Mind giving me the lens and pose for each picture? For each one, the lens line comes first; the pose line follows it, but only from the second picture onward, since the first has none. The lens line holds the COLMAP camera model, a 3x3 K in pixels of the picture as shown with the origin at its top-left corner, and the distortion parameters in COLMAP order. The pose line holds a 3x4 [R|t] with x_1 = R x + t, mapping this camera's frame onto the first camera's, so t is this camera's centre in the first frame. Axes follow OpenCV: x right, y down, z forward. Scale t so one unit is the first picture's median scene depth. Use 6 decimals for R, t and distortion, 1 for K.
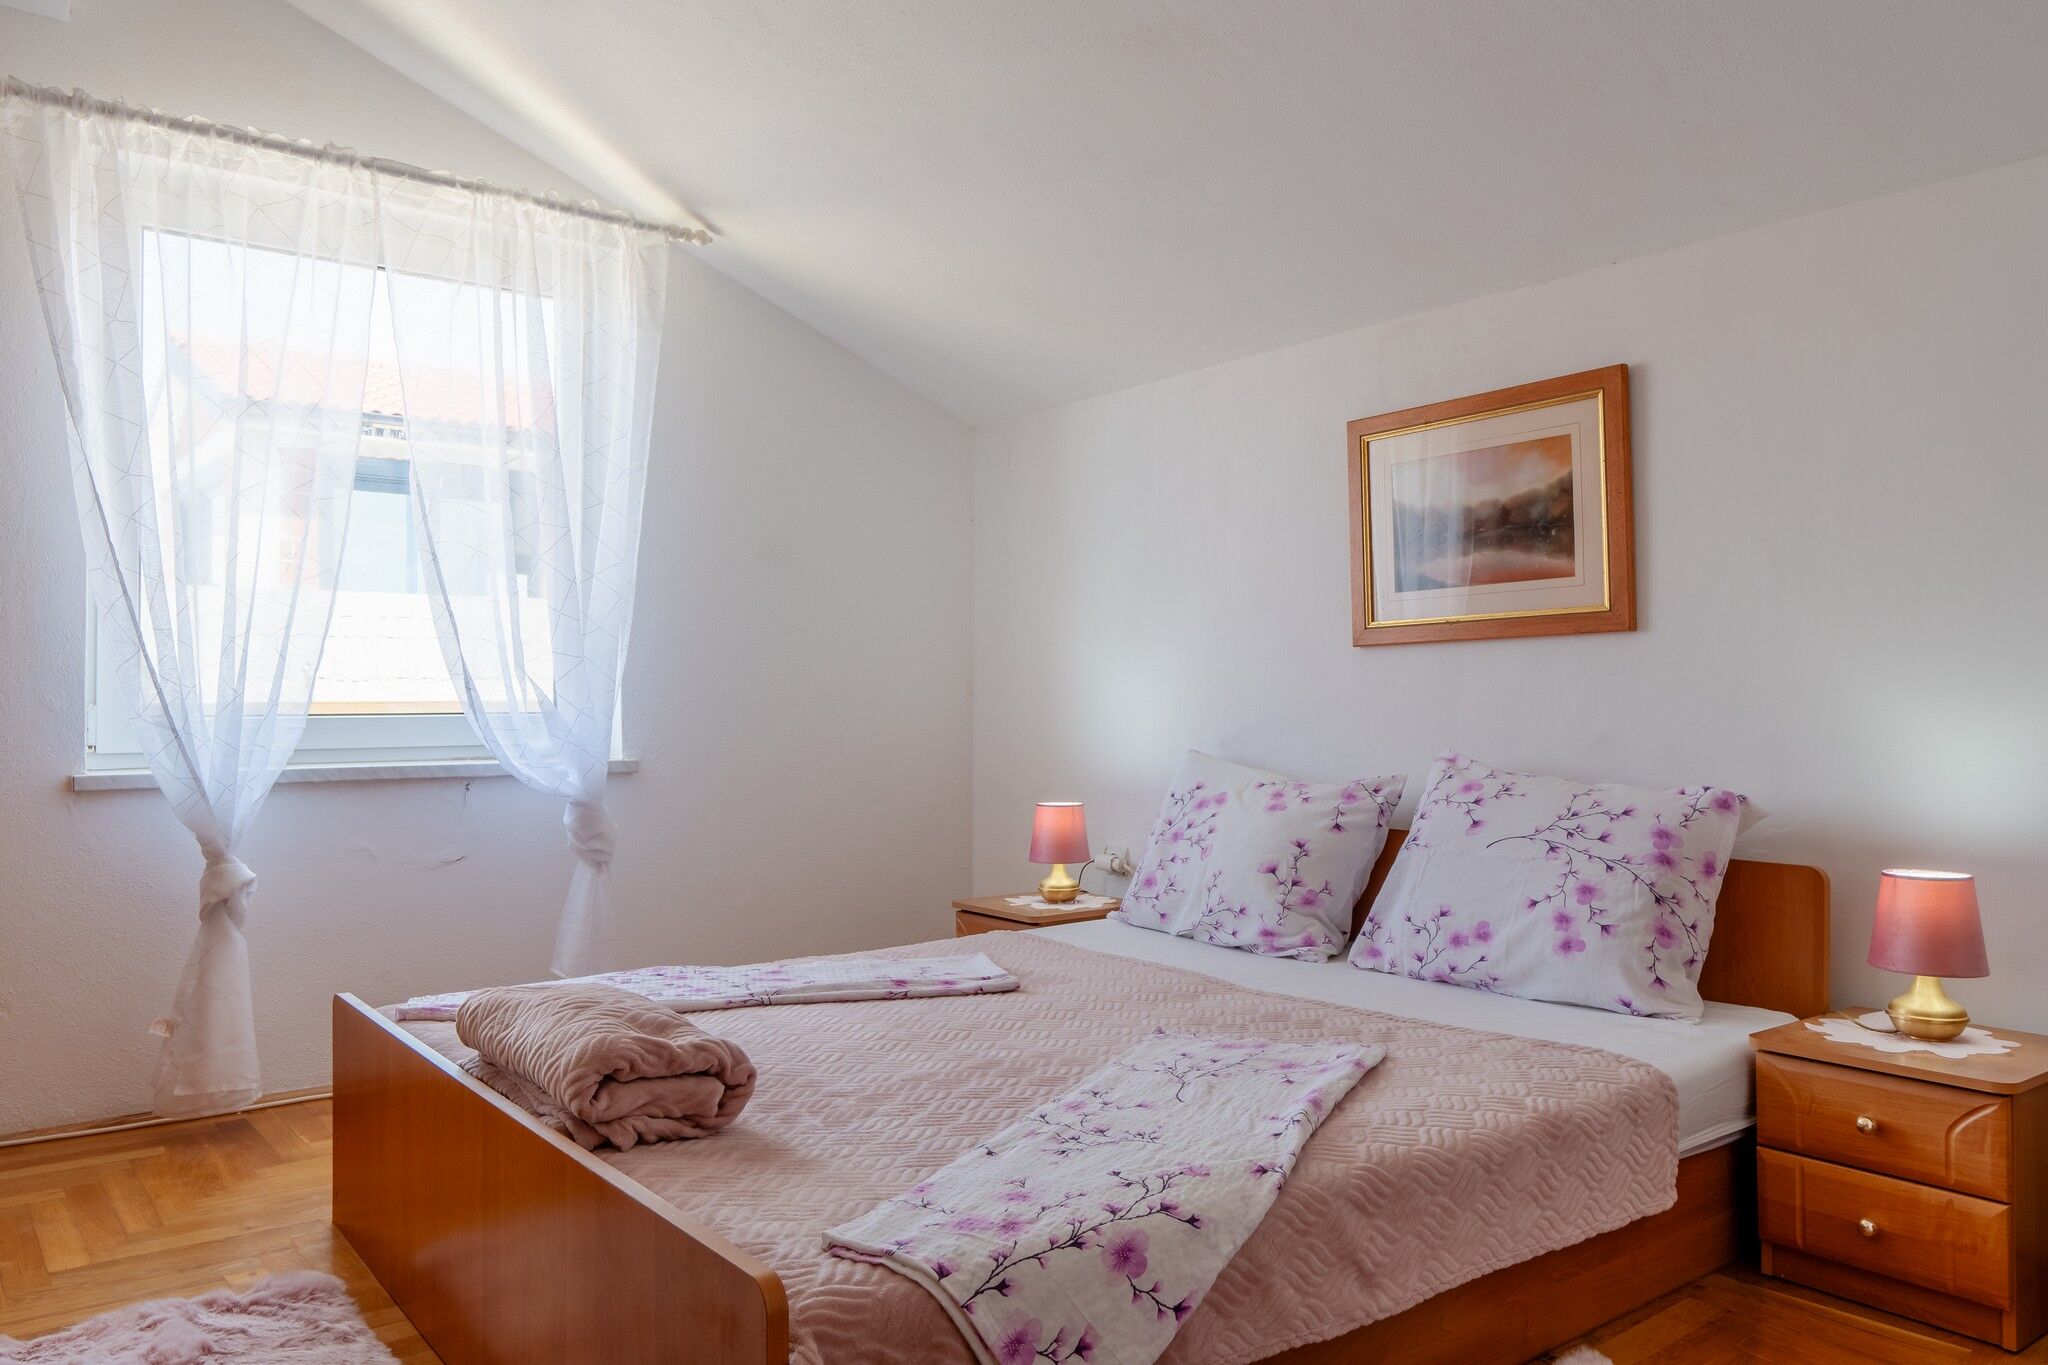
lens RADIAL K [[1449.2, 0, 1019.4], [0, 1449.2, 680.7], [0, 0, 1]] dist [0.002133, -0.009157]
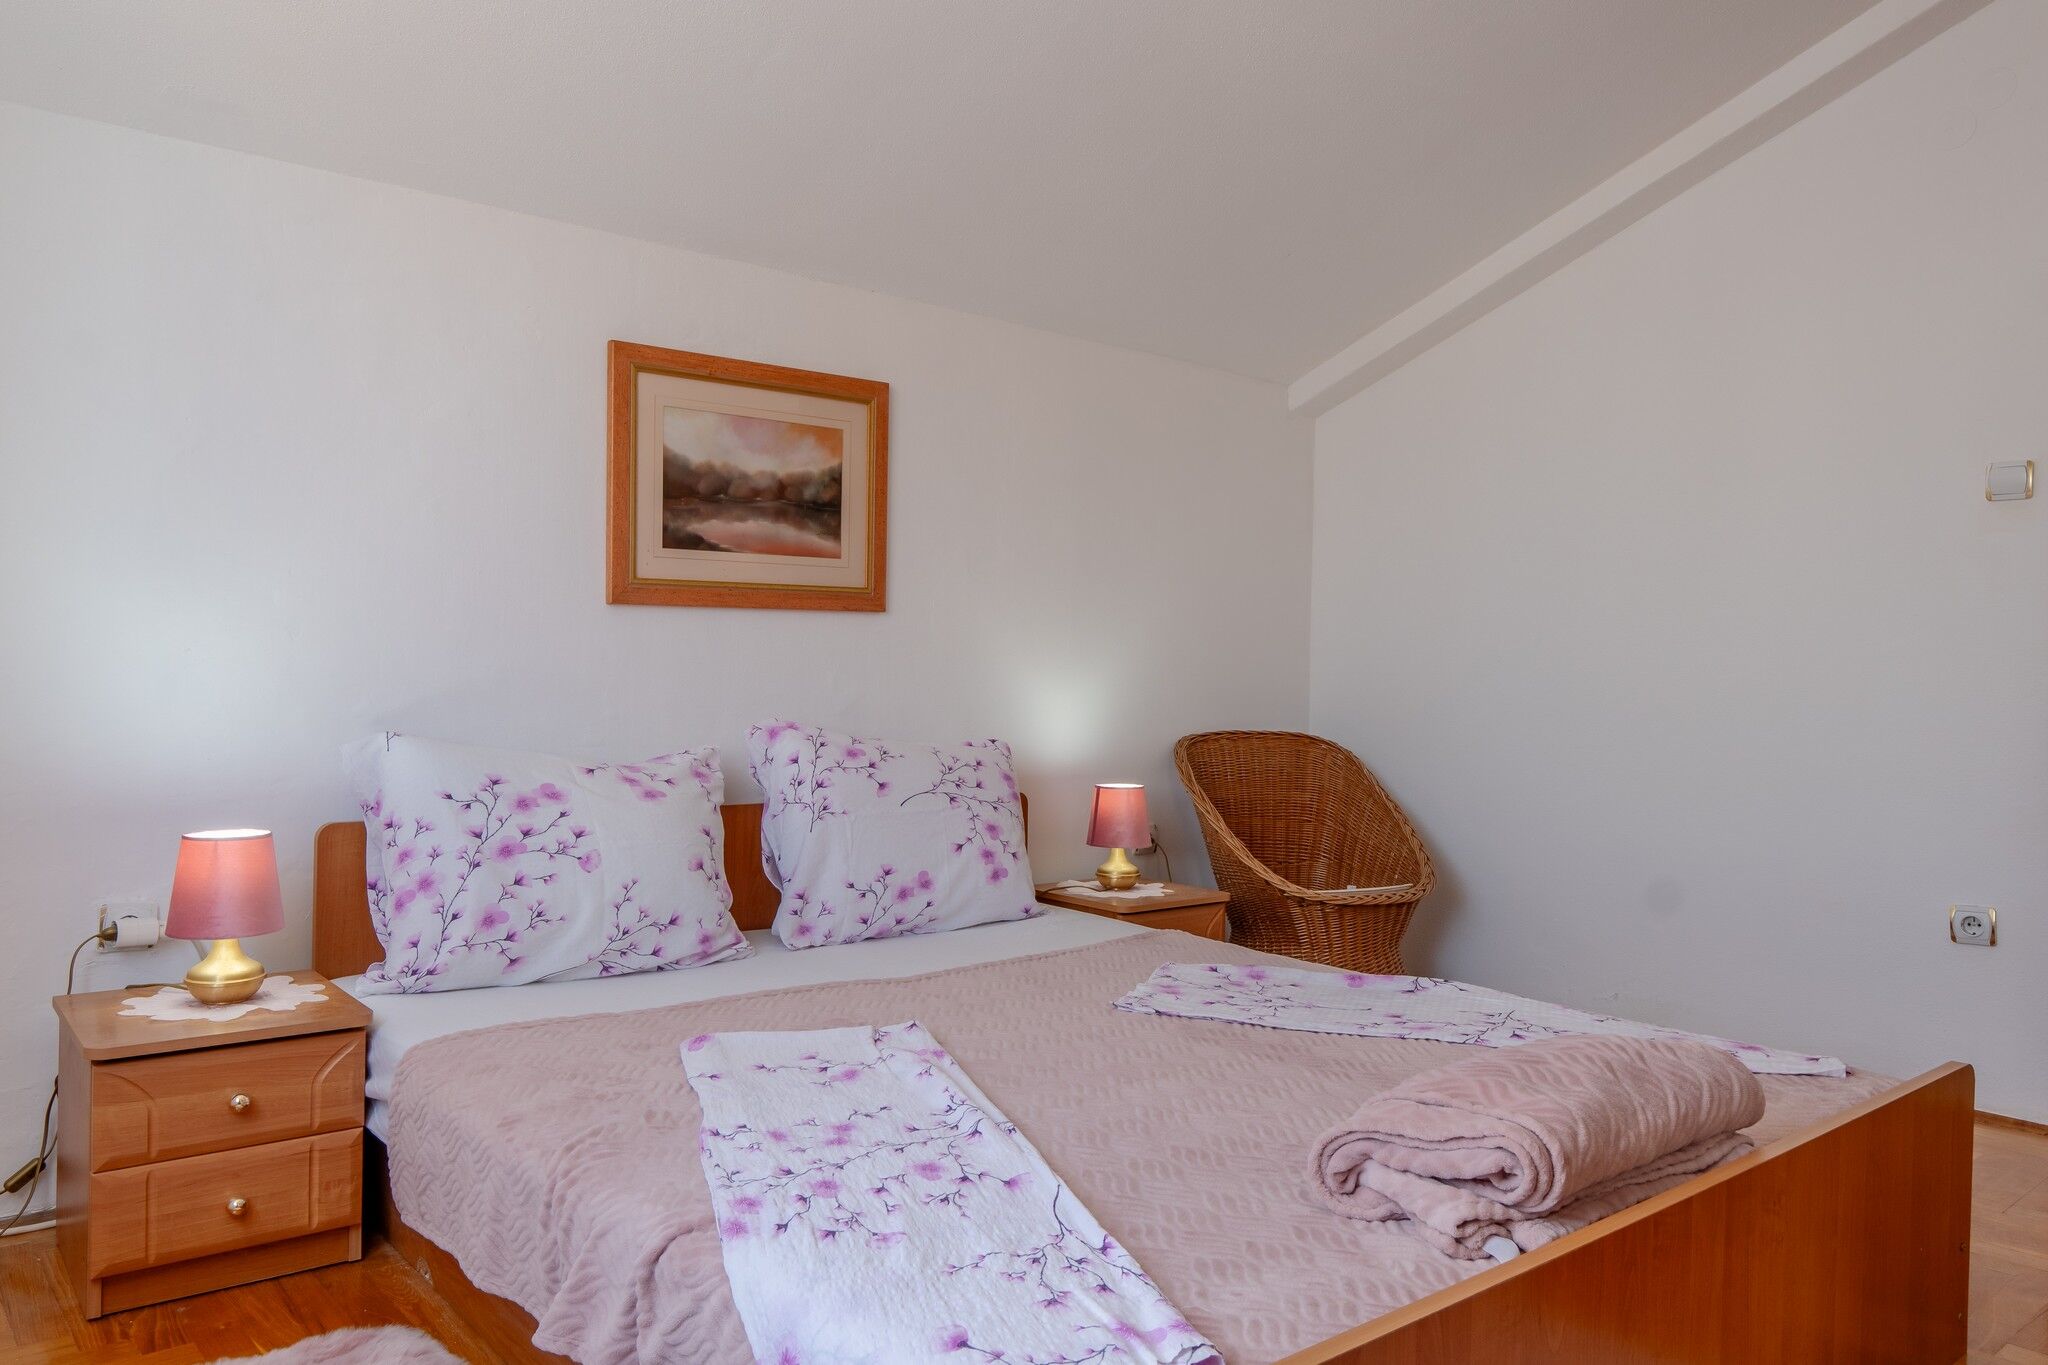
lens RADIAL K [[1449.2, 0, 1022.8], [0, 1449.2, 683.9], [0, 0, 1]] dist [0.002133, -0.009157]
pose [[-0.033654, -0.003778, 0.999426, -0.747504], [-0.029442, 0.999563, 0.002787, 0.016941], [-0.999000, -0.029331, -0.033750, 0.916810]]
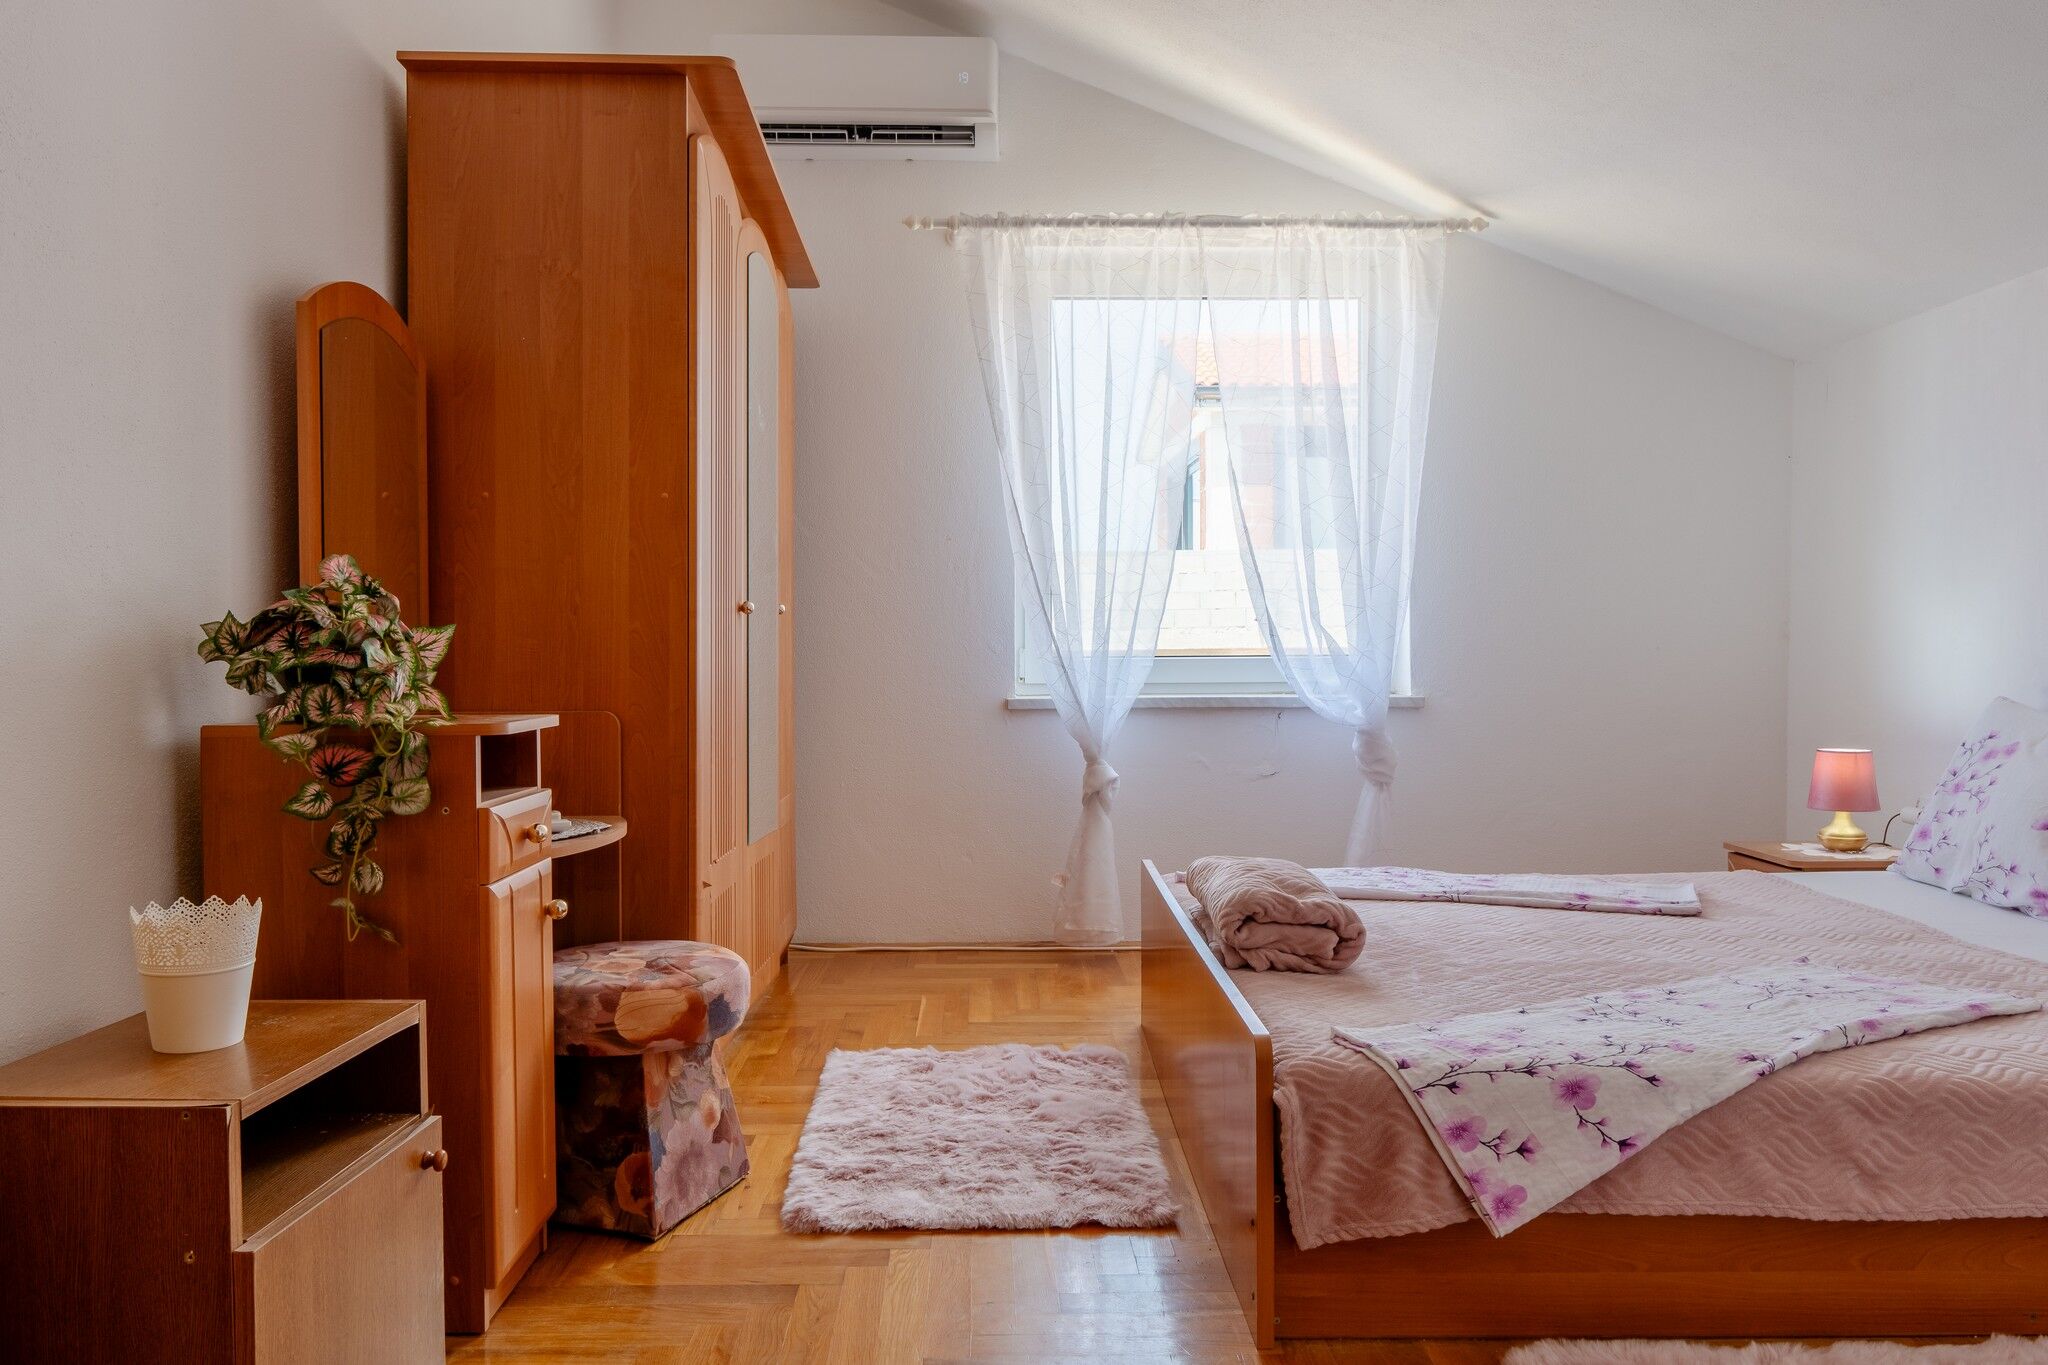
lens RADIAL K [[1449.2, 0, 1014.4], [0, 1449.2, 683.7], [0, 0, 1]] dist [0.002133, -0.009157]
pose [[0.795683, 0.013223, -0.605569, 0.225532], [0.010279, 0.999323, 0.035328, 0.000878], [0.605626, -0.034335, 0.795008, -0.133808]]
